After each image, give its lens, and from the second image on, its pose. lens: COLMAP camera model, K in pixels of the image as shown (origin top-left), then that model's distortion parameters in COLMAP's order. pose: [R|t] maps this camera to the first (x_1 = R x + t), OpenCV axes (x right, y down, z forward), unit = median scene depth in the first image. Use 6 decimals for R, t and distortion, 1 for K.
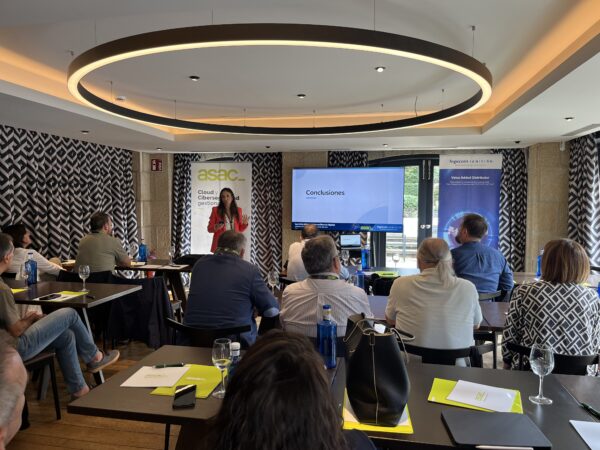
lens RADIAL K [[468.0, 0, 304.4], [0, 468.0, 224.3], [0, 0, 1]] dist [0.057923, -0.076688]
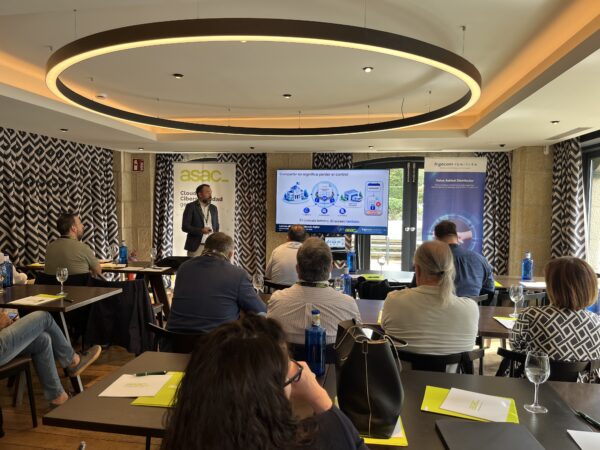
lens RADIAL K [[467.2, 0, 300.0], [0, 467.2, 225.0], [0, 0, 1]] dist [0.068206, -0.096438]
pose [[0.999587, 0.005687, 0.028160, -0.004061], [-0.005613, 0.999981, -0.002722, -0.000188], [-0.028175, 0.002562, 0.999600, 0.011185]]
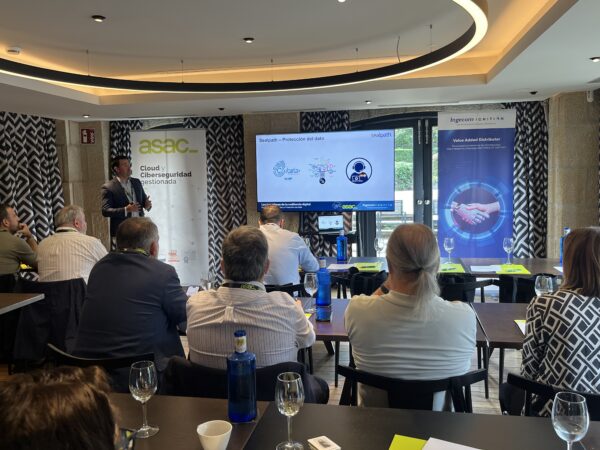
lens RADIAL K [[548.1, 0, 300.5], [0, 548.1, 217.2], [0, 0, 1]] dist [0.035651, -0.003005]
pose [[0.999472, -0.032028, 0.005454, 0.043648], [0.031847, 0.999027, 0.030500, -0.005675], [-0.006425, -0.030310, 0.999520, 0.062546]]
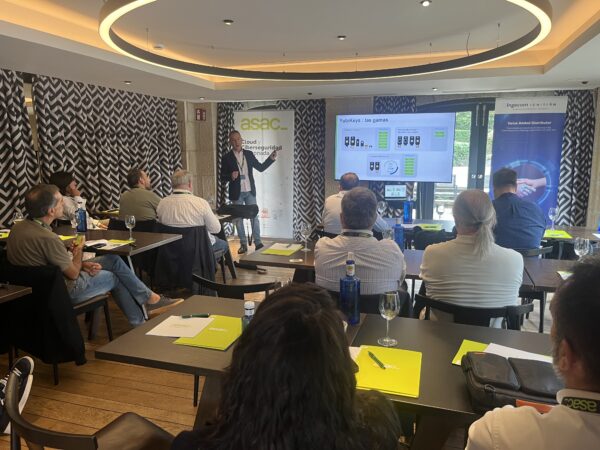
lens RADIAL K [[468.1, 0, 298.3], [0, 468.1, 221.0], [0, 0, 1]] dist [0.054604, -0.074335]
pose [[0.992696, 0.012043, -0.120040, 0.017270], [0.000118, 0.994908, 0.100786, -0.001699], [0.120643, -0.100064, 0.987640, 0.015498]]
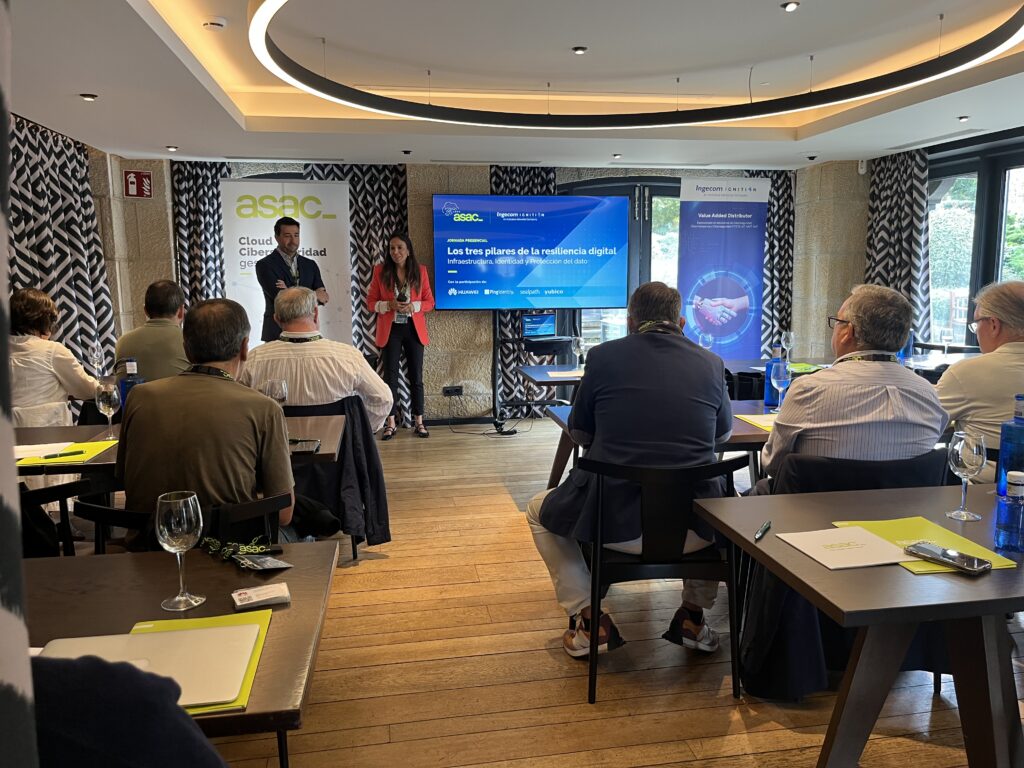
lens RADIAL K [[798.7, 0, 519.4], [0, 798.7, 382.8], [0, 0, 1]] dist [0.057923, -0.076688]
pose [[0.933963, -0.062439, 0.351874, -0.286730], [0.032002, 0.995275, 0.091667, 0.014738], [-0.355935, -0.074353, 0.931548, 0.089337]]
